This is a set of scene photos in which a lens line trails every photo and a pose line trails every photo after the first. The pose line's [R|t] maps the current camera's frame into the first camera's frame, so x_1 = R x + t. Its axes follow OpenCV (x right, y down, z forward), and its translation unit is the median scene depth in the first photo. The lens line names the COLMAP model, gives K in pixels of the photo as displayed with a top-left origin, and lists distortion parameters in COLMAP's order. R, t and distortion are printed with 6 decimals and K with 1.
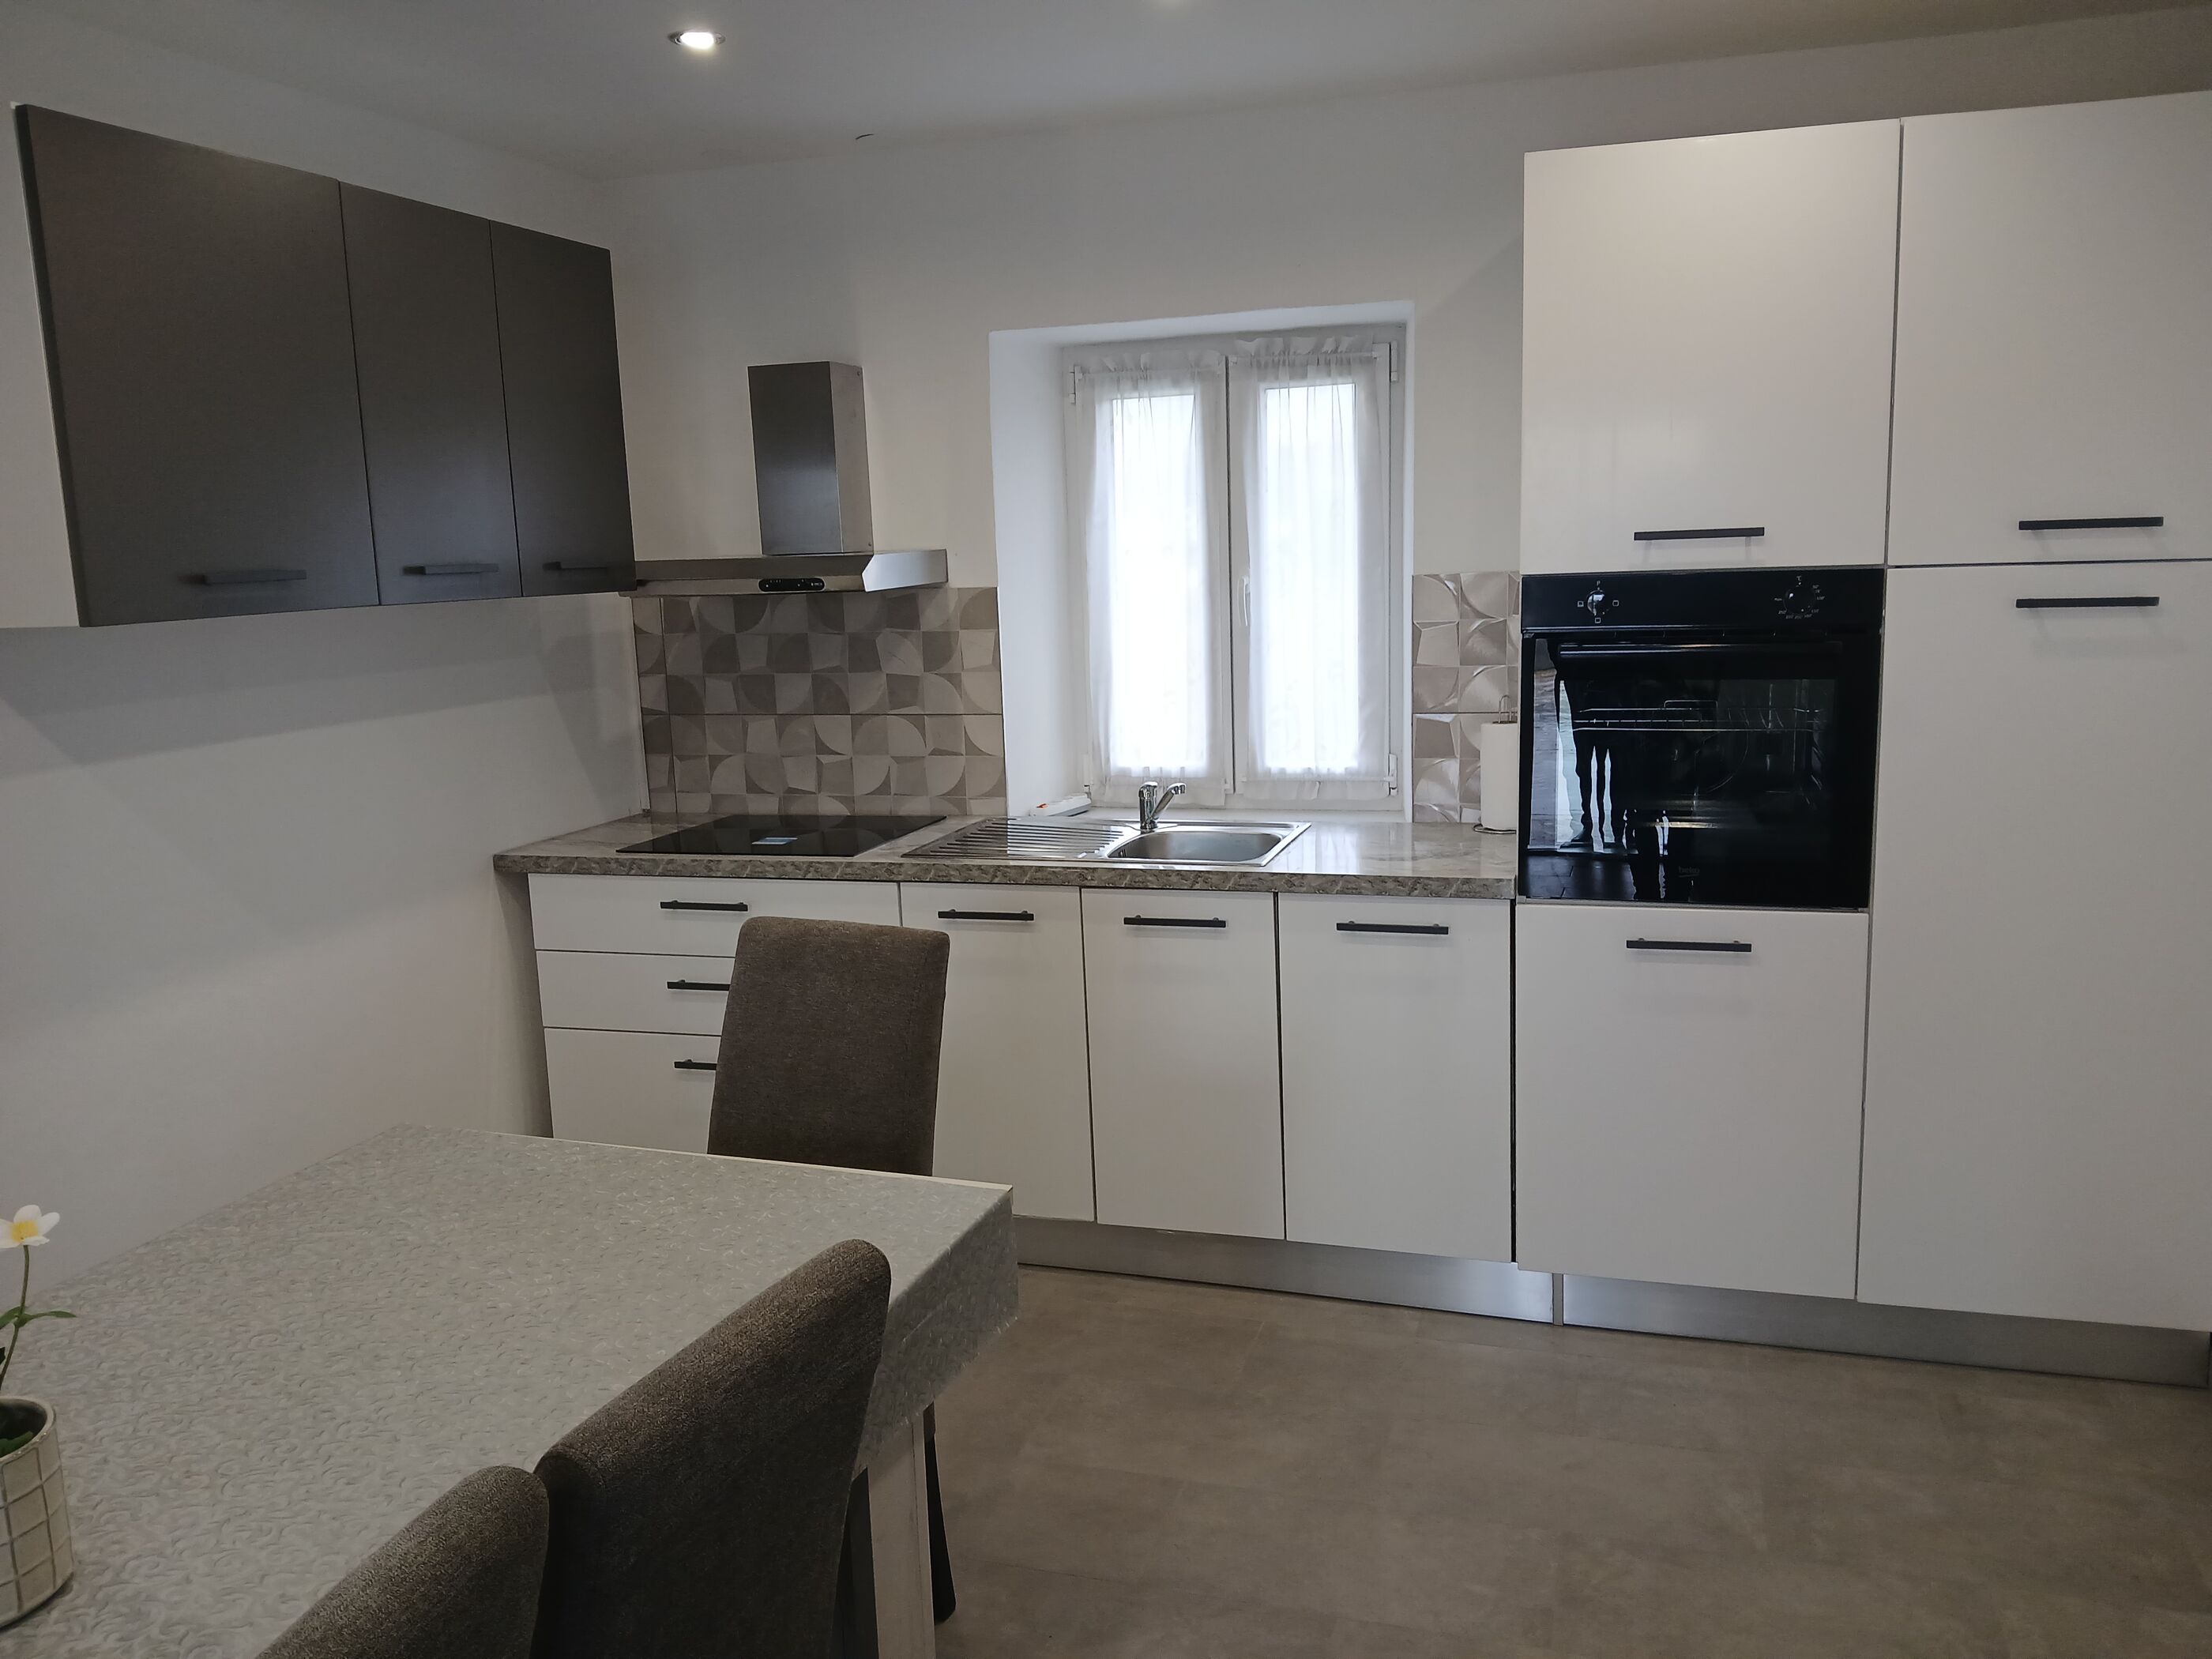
lens RADIAL K [[1698.5, 0, 1106.0], [0, 1698.5, 829.5], [0, 0, 1]] dist [0.135002, -0.276194]
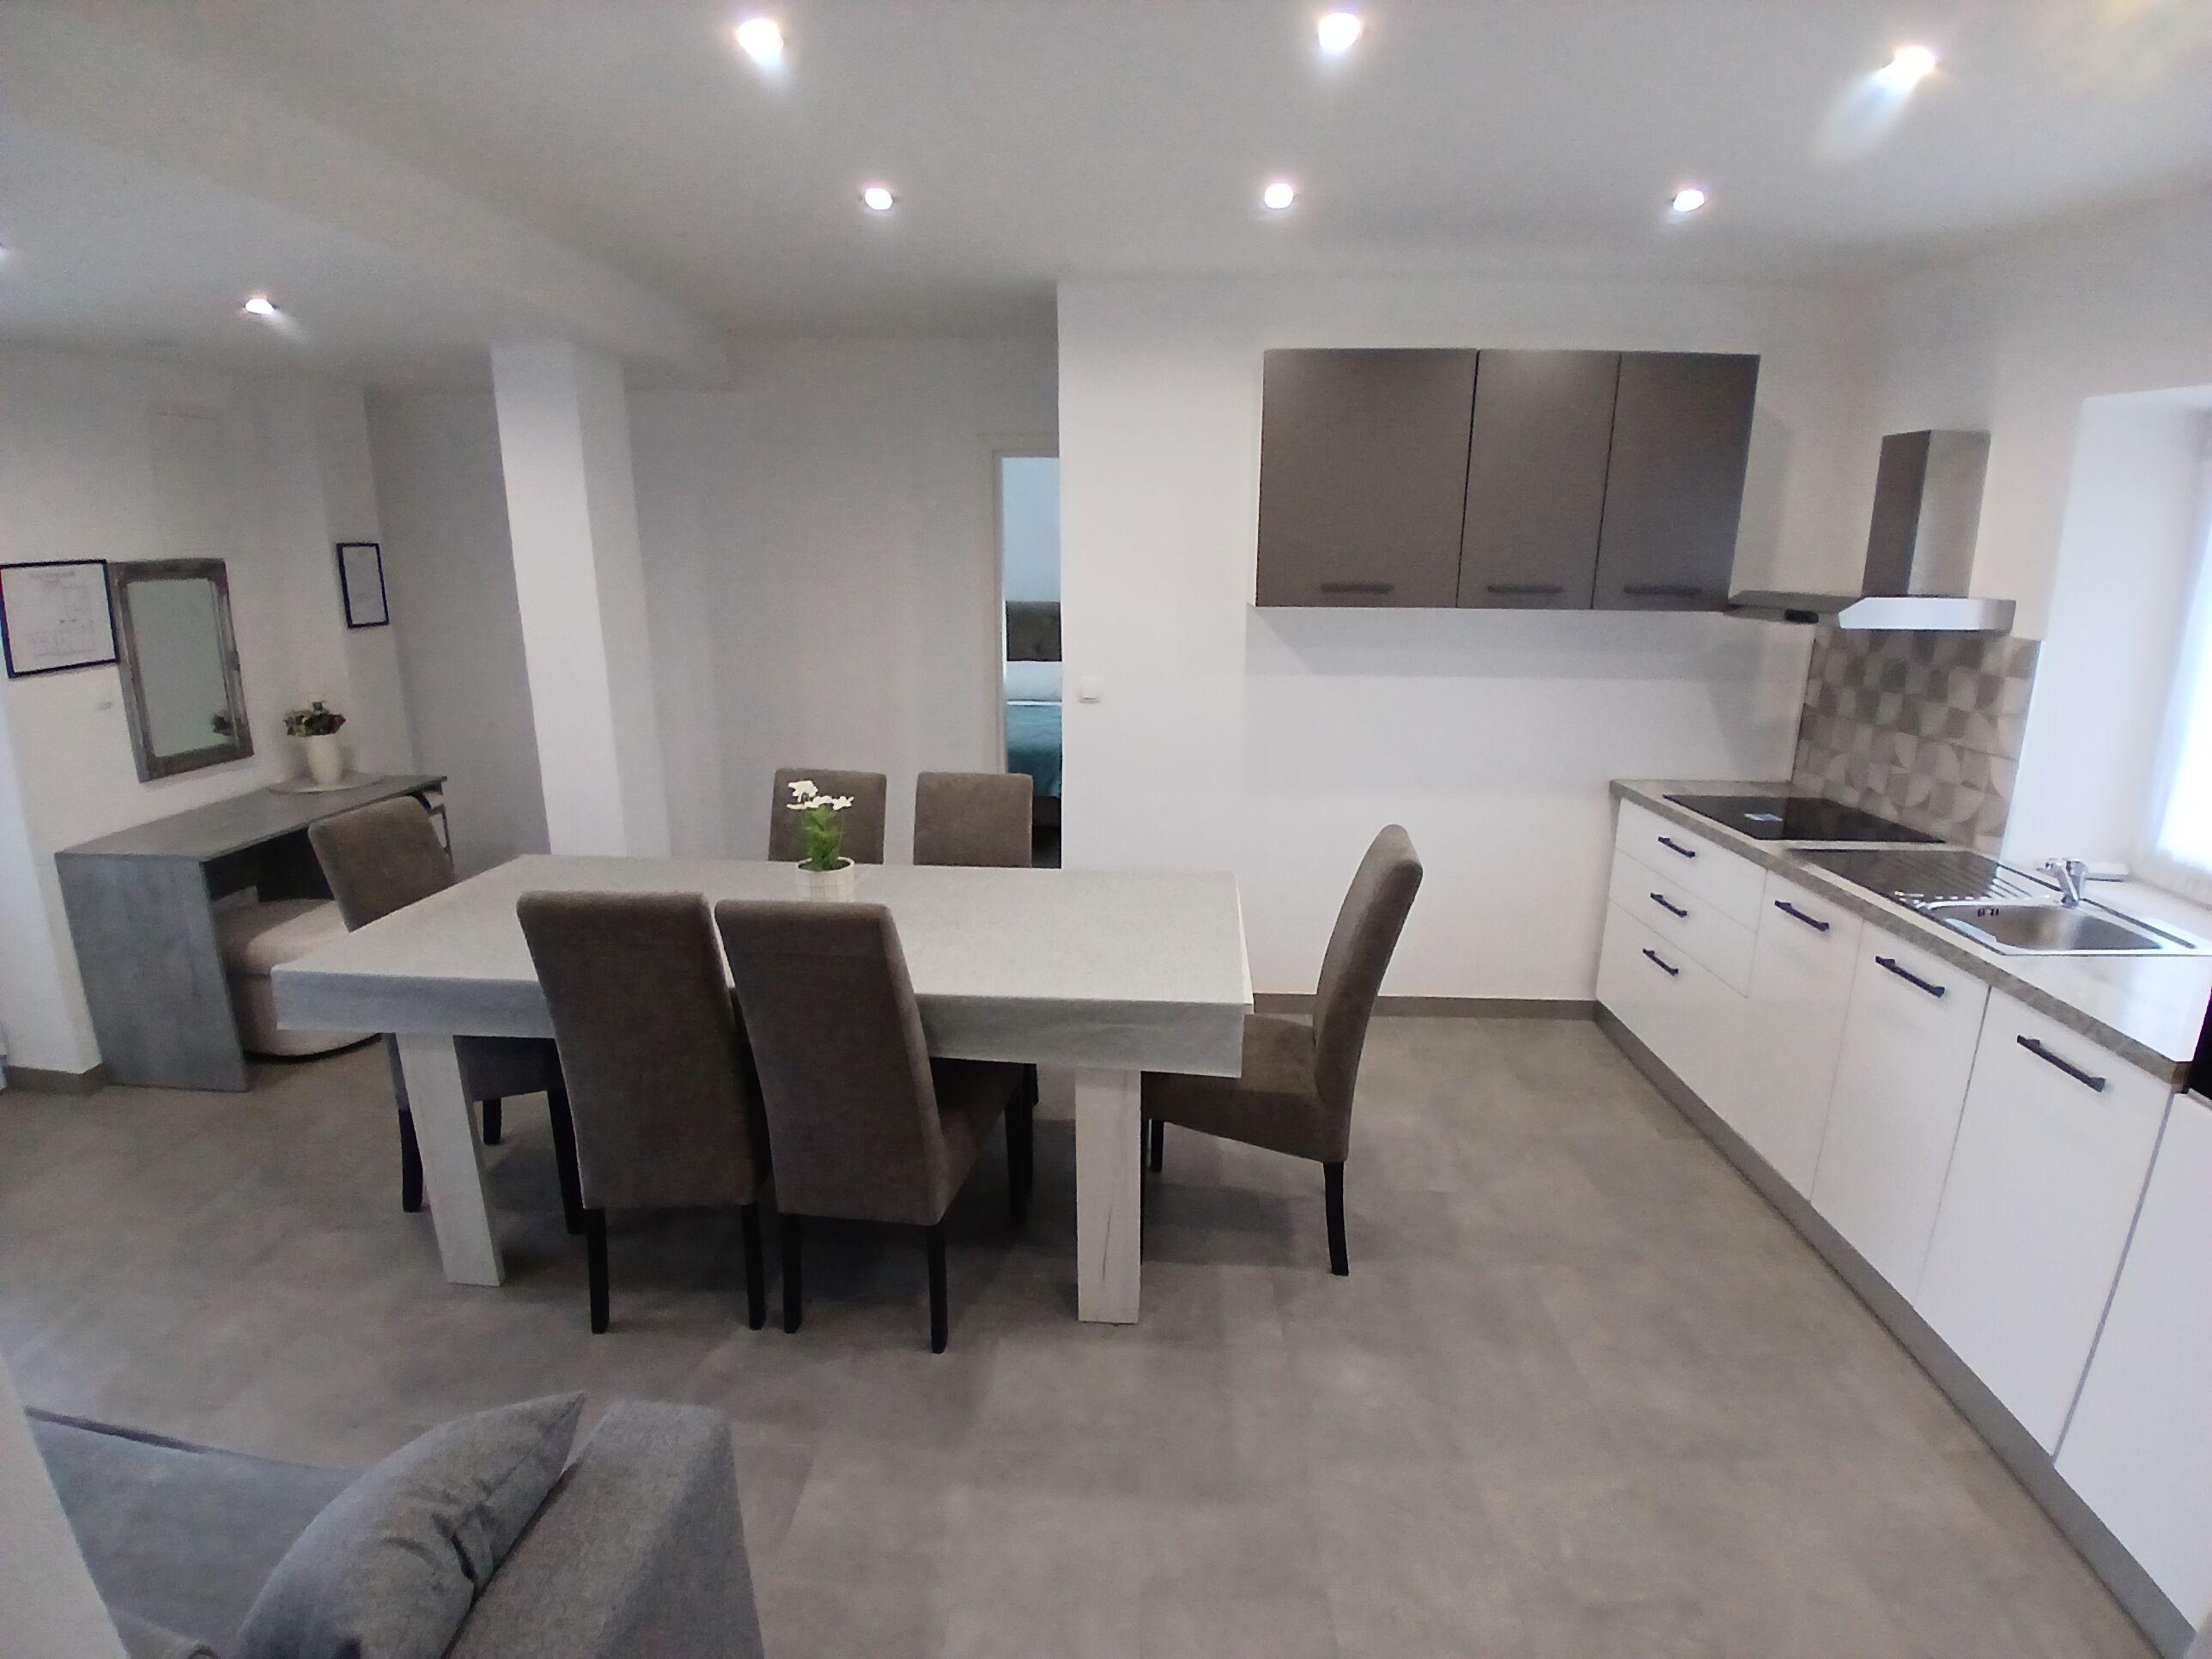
lens RADIAL K [[1092.8, 0, 1107.3], [0, 1092.8, 844.4], [0, 0, 1]] dist [-0.000649, -0.041317]
pose [[0.254199, 0.278444, -0.926203, 0.416161], [-0.177057, 0.954873, 0.238470, -0.075846], [0.950807, 0.103372, 0.292029, 0.278832]]
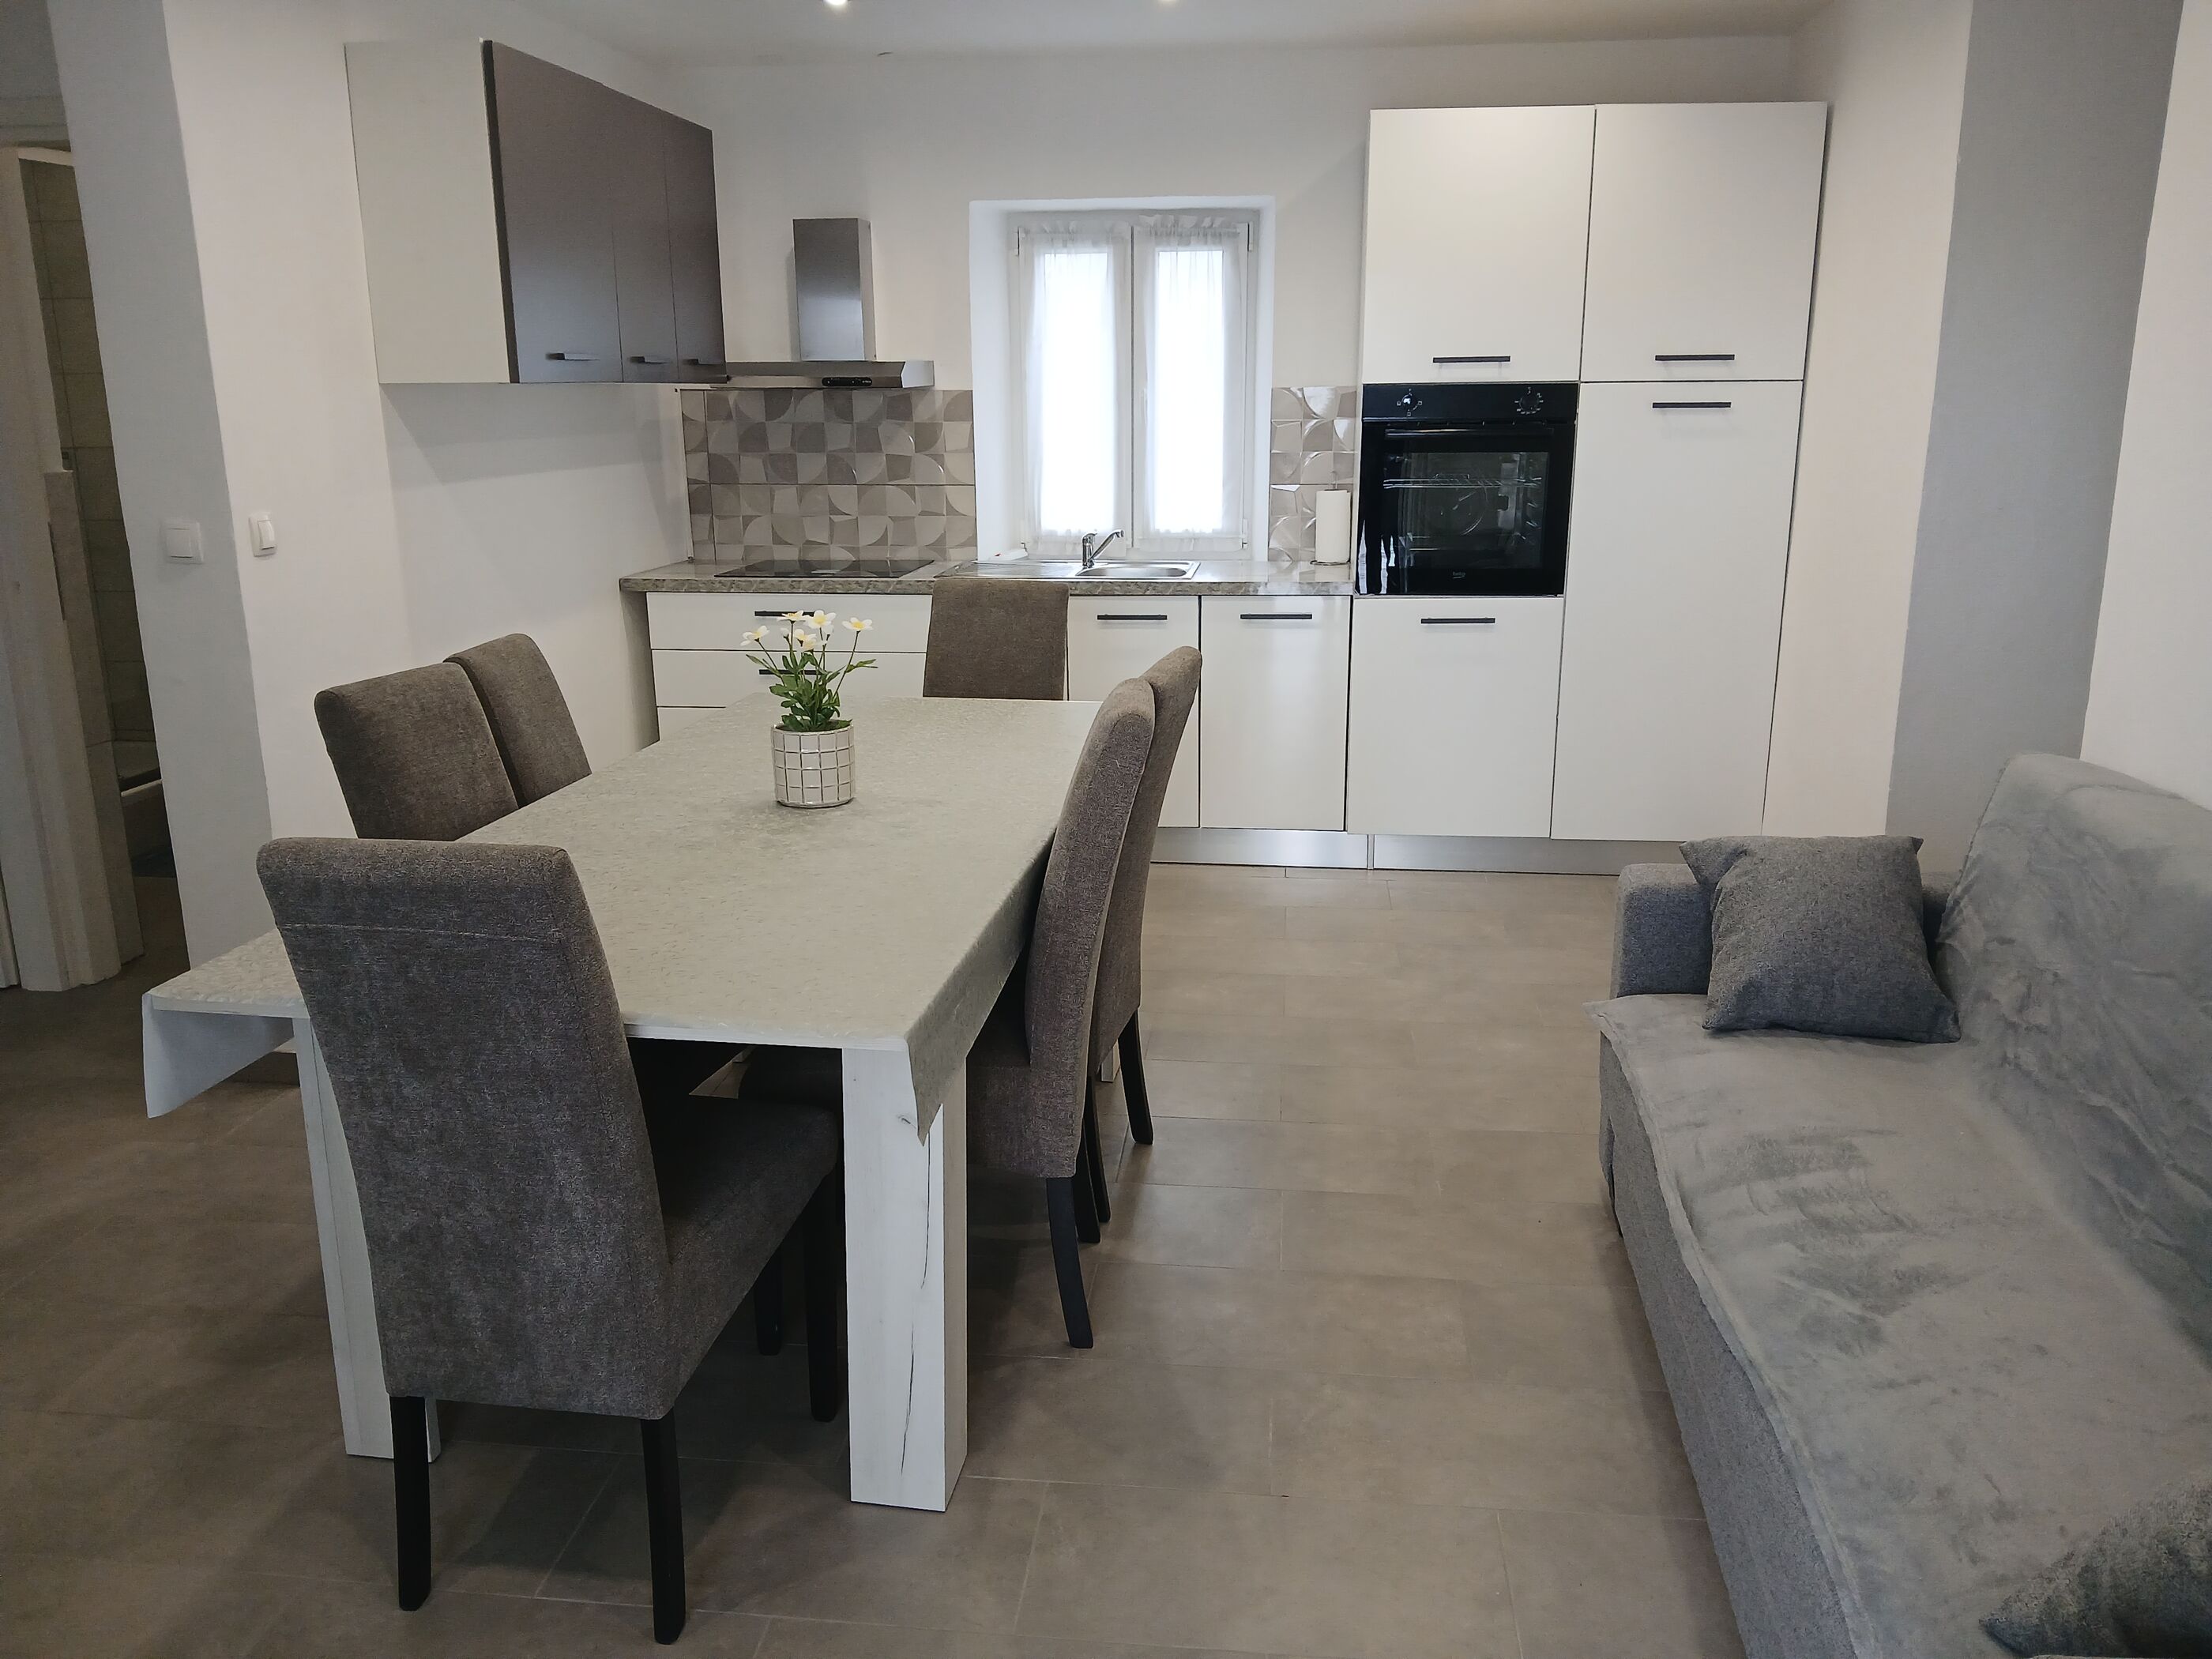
lens RADIAL K [[1698.5, 0, 1106.0], [0, 1698.5, 829.5], [0, 0, 1]] dist [0.135002, -0.276194]
pose [[0.980686, -0.022267, 0.194318, -0.231581], [0.006339, 0.996595, 0.082210, 0.097597], [-0.195487, -0.079391, 0.977488, -0.401027]]
